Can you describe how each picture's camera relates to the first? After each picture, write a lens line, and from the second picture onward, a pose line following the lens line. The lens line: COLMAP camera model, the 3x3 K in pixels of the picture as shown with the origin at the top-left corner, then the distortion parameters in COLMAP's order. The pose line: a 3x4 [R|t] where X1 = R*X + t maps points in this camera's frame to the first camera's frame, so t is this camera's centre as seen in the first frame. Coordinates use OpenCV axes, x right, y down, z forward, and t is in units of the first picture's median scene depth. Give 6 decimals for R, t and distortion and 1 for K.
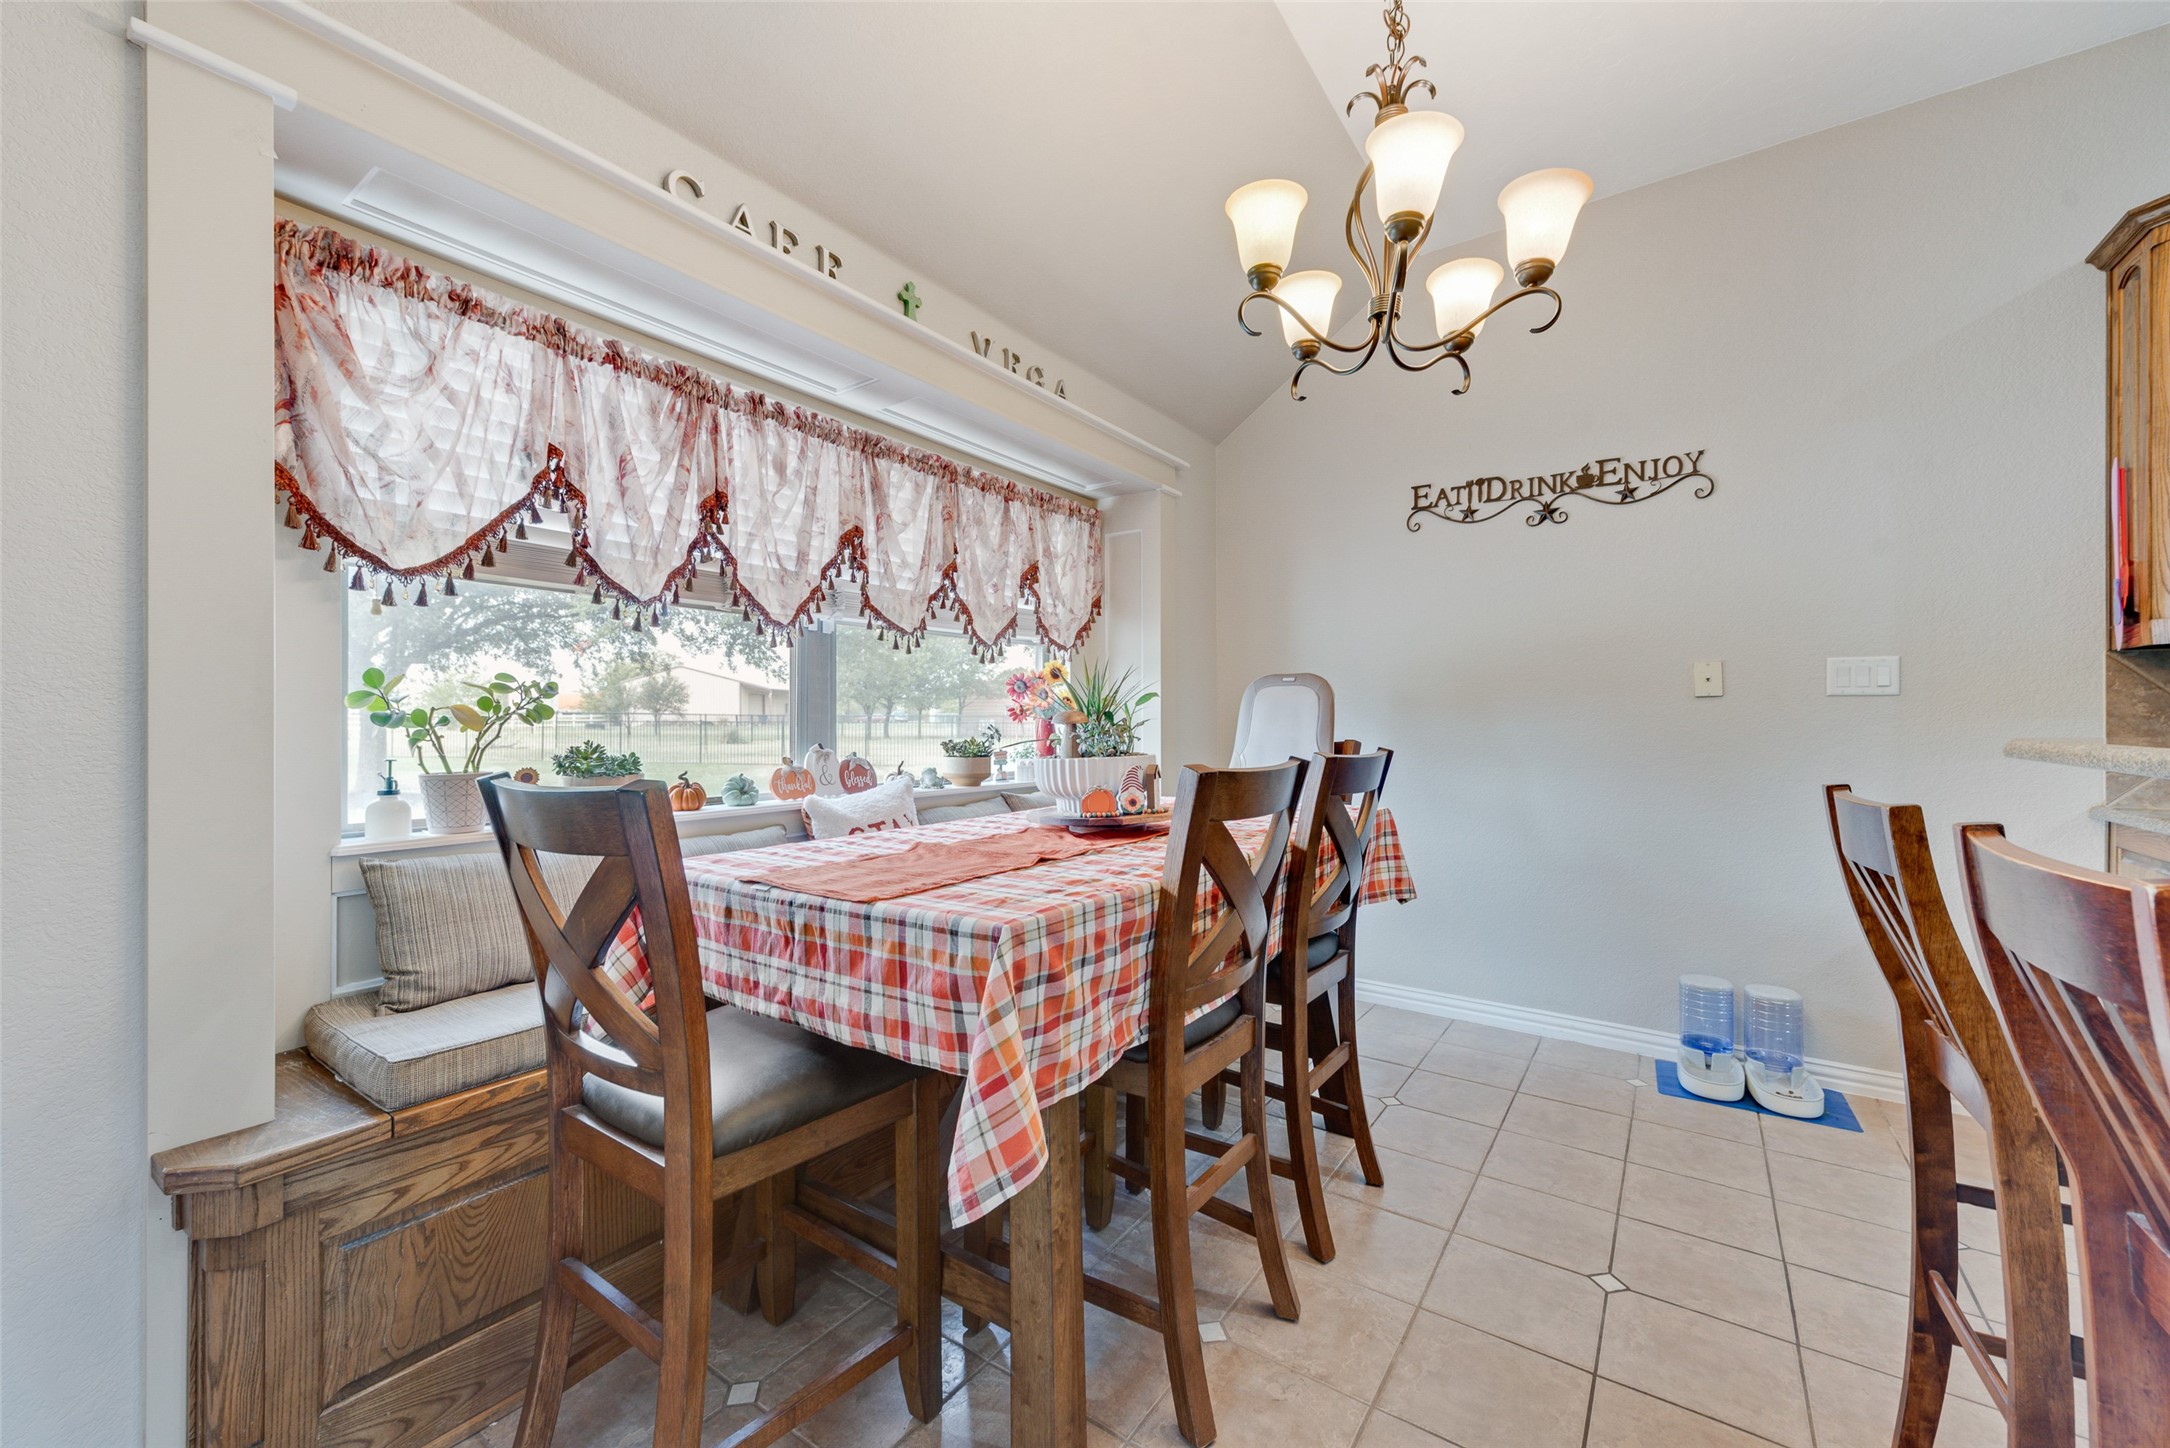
lens RADIAL K [[847.5, 0, 1075.6], [0, 847.5, 734.0], [0, 0, 1]] dist [0.014102, -0.006630]
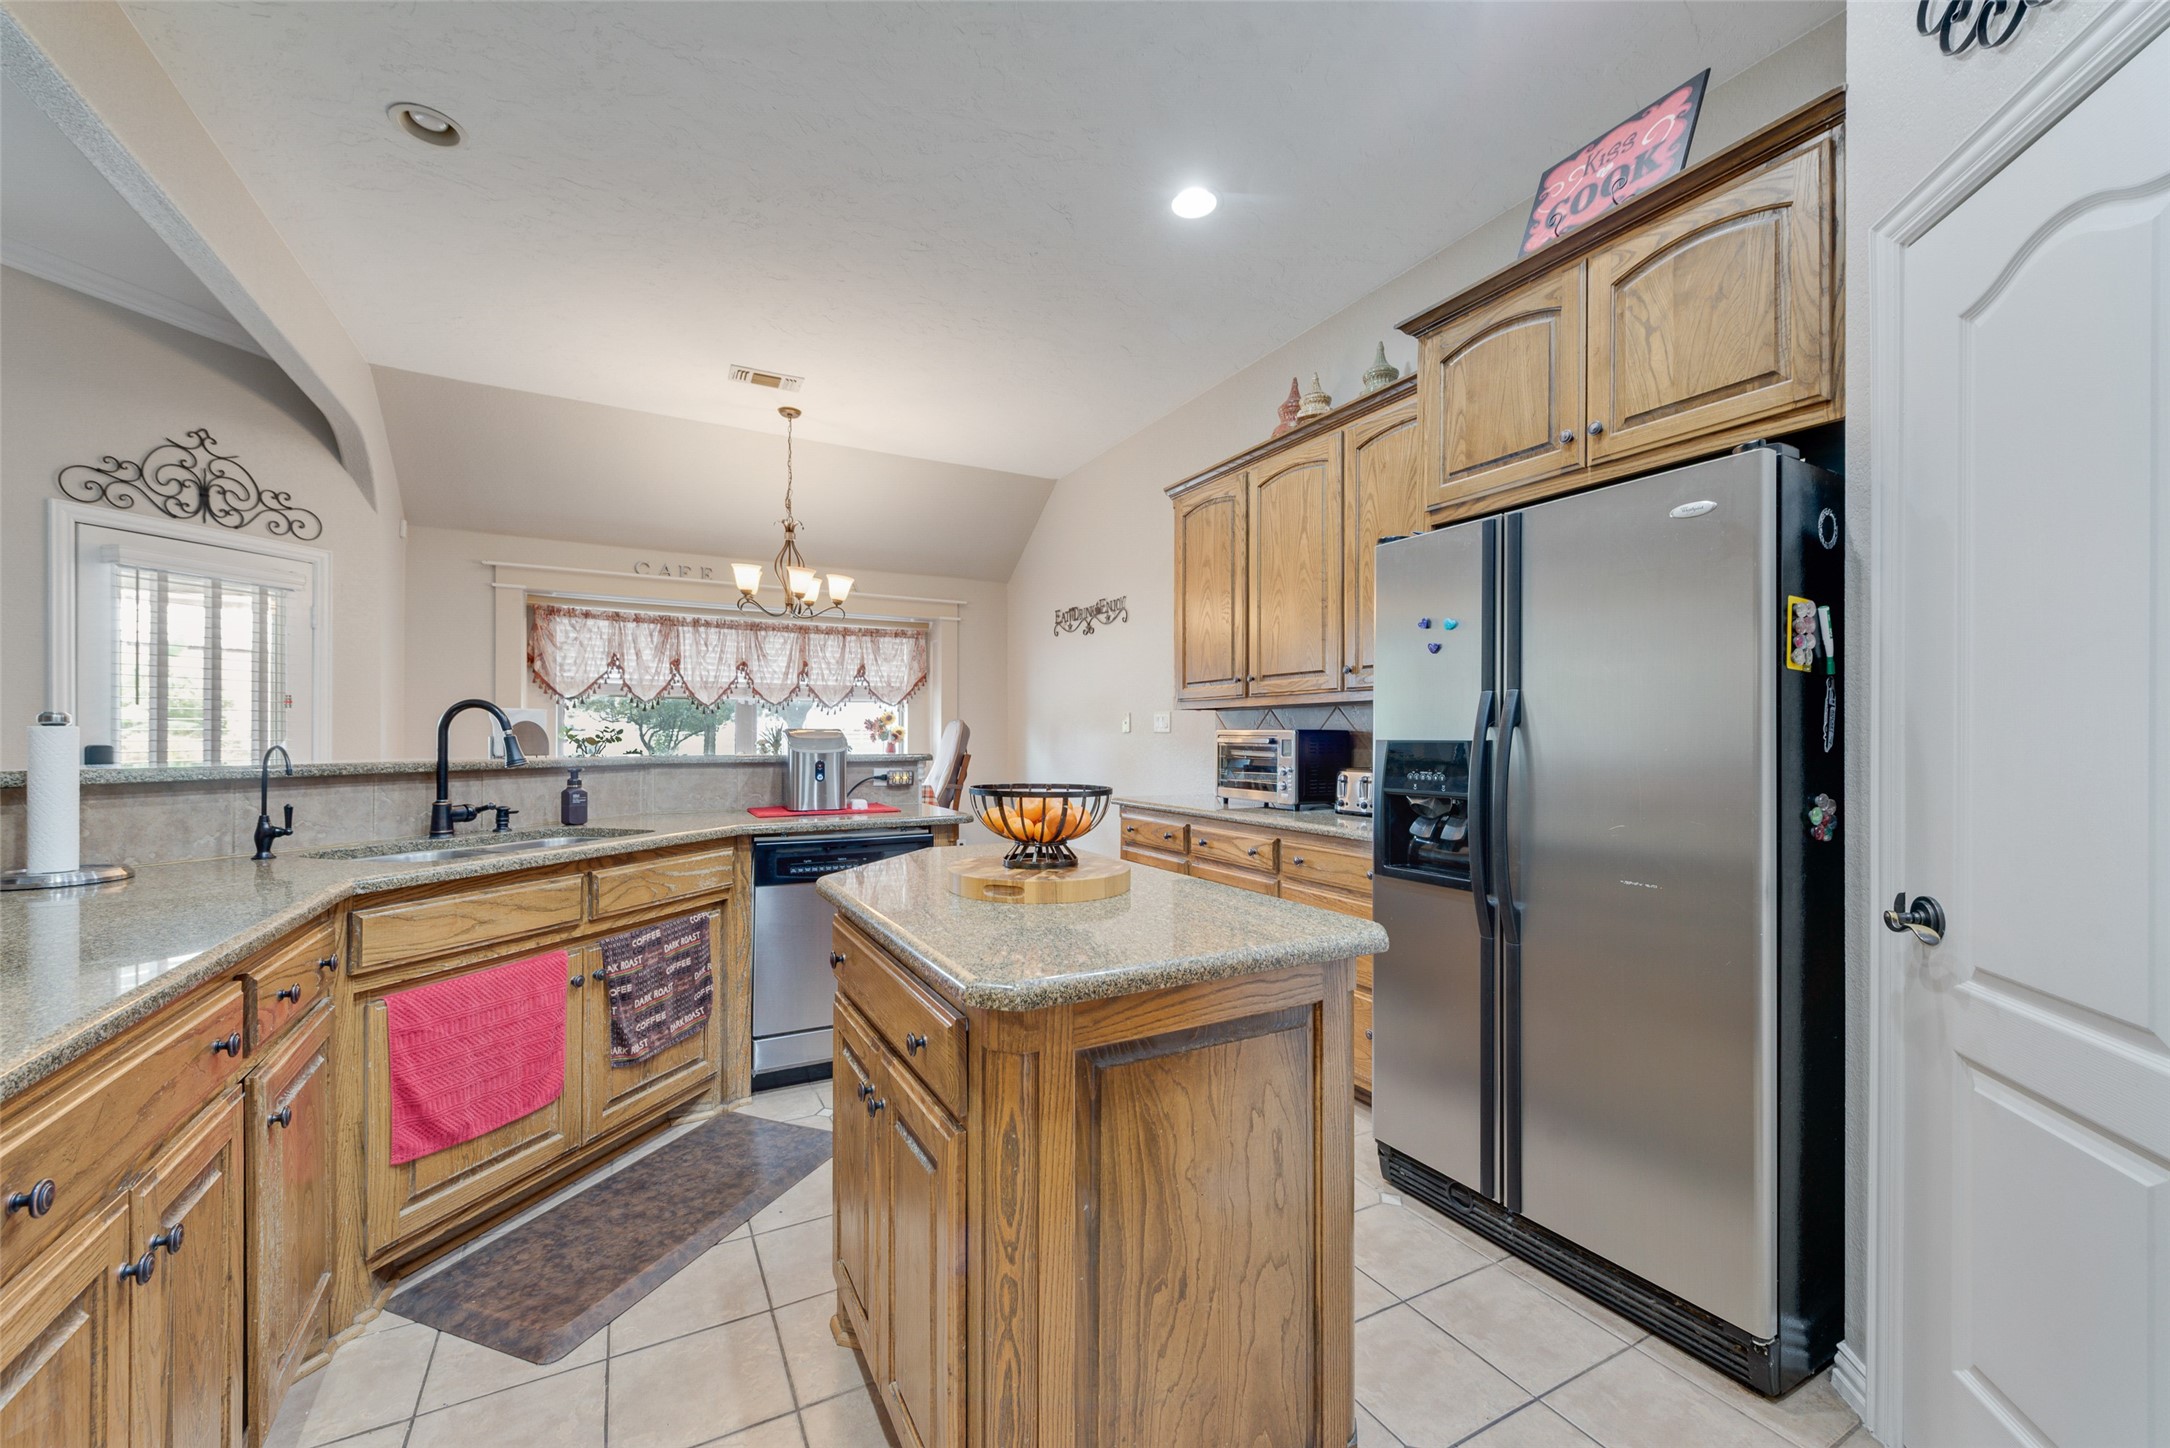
lens RADIAL K [[847.5, 0, 1075.6], [0, 847.5, 734.0], [0, 0, 1]] dist [0.014102, -0.006630]
pose [[0.893277, 0.005539, -0.449472, 1.489013], [-0.013298, 0.999812, -0.014109, -0.016665], [0.449309, 0.018581, 0.893183, -0.651174]]
